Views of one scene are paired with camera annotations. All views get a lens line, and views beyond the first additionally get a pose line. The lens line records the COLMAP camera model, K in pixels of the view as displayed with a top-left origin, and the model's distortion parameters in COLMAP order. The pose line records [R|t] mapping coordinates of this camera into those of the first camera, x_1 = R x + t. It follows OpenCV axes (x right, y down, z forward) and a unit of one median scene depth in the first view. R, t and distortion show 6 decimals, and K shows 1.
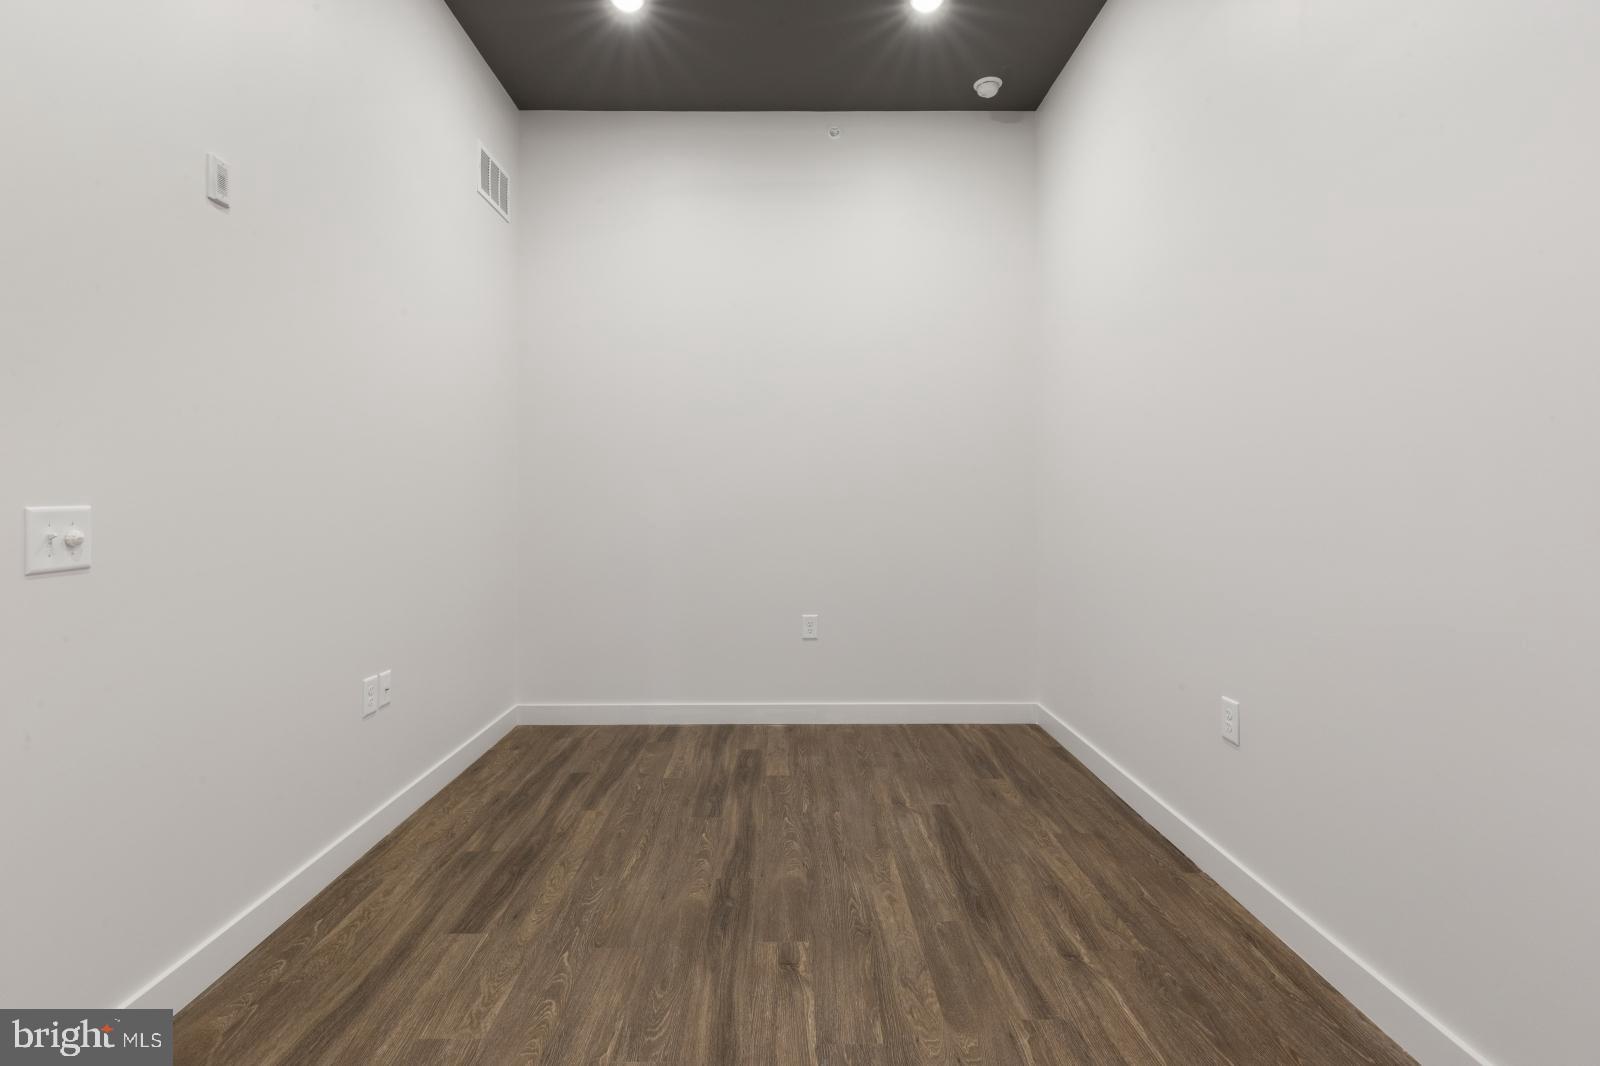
lens RADIAL K [[736.3, 0, 814.0], [0, 736.3, 530.7], [0, 0, 1]] dist [-0.002718, 0.001446]
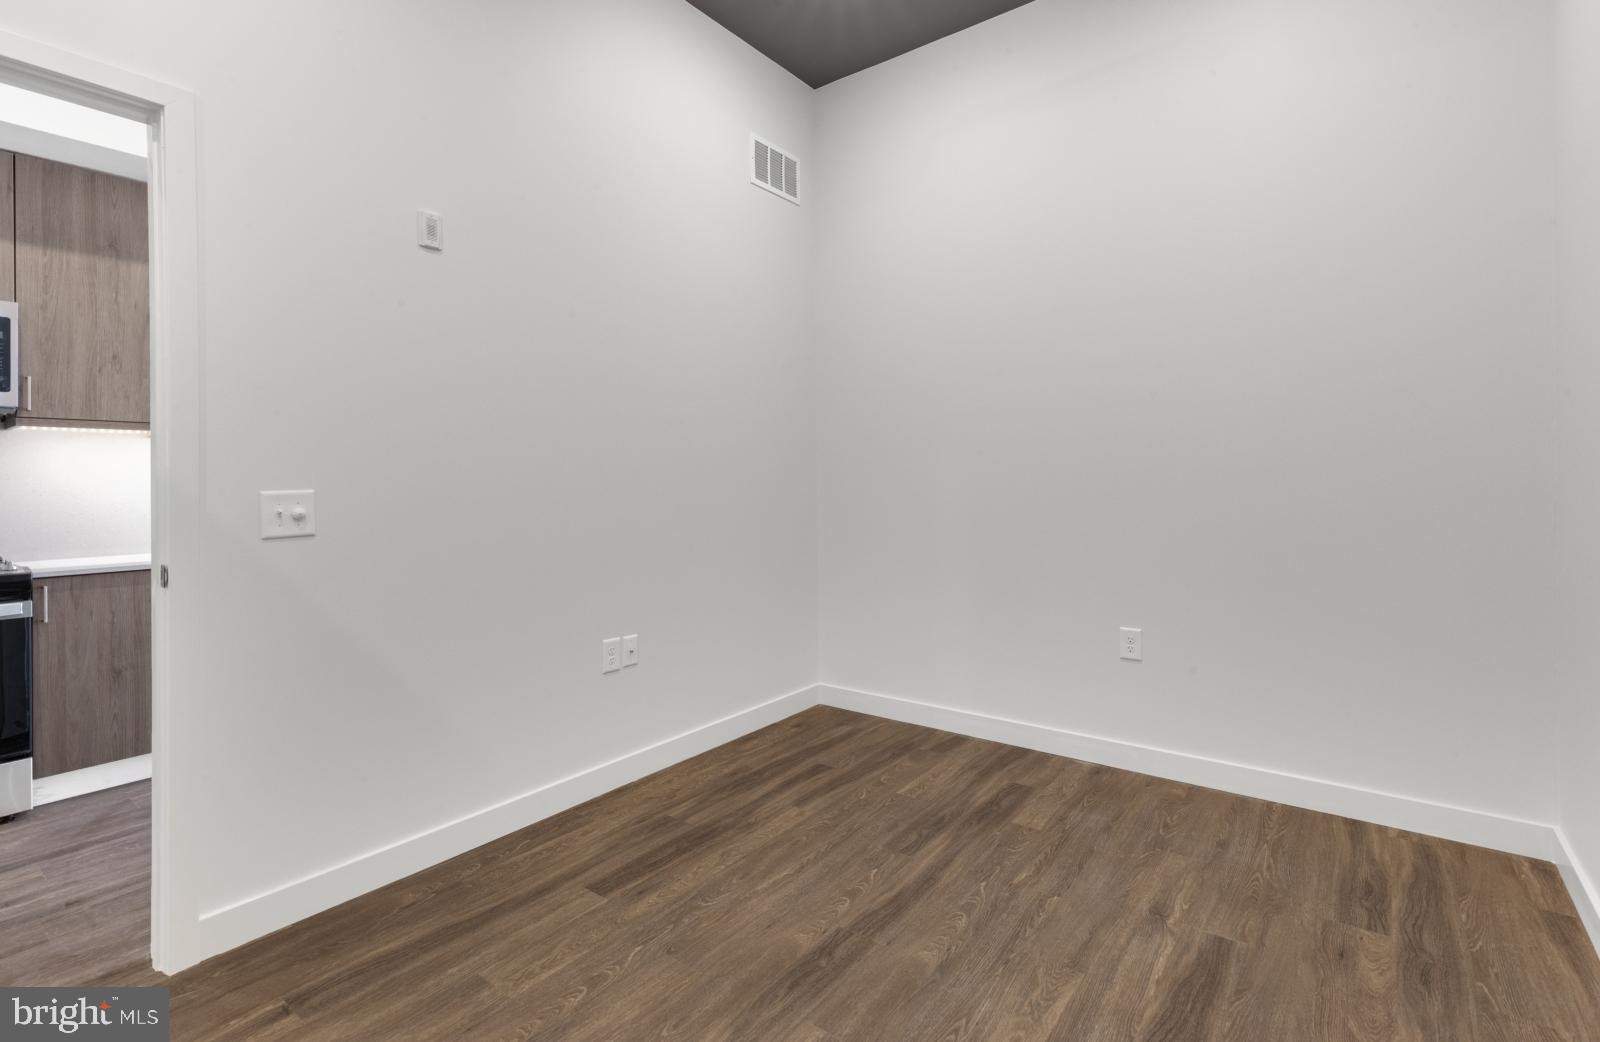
lens RADIAL K [[763.2, 0, 807.9], [0, 763.2, 510.5], [0, 0, 1]] dist [0.003470, -0.000768]
pose [[0.779780, 0.020733, -0.625710, 0.347144], [-0.018650, 0.999777, 0.009886, -0.015141], [0.625775, 0.003961, 0.779993, 0.260333]]
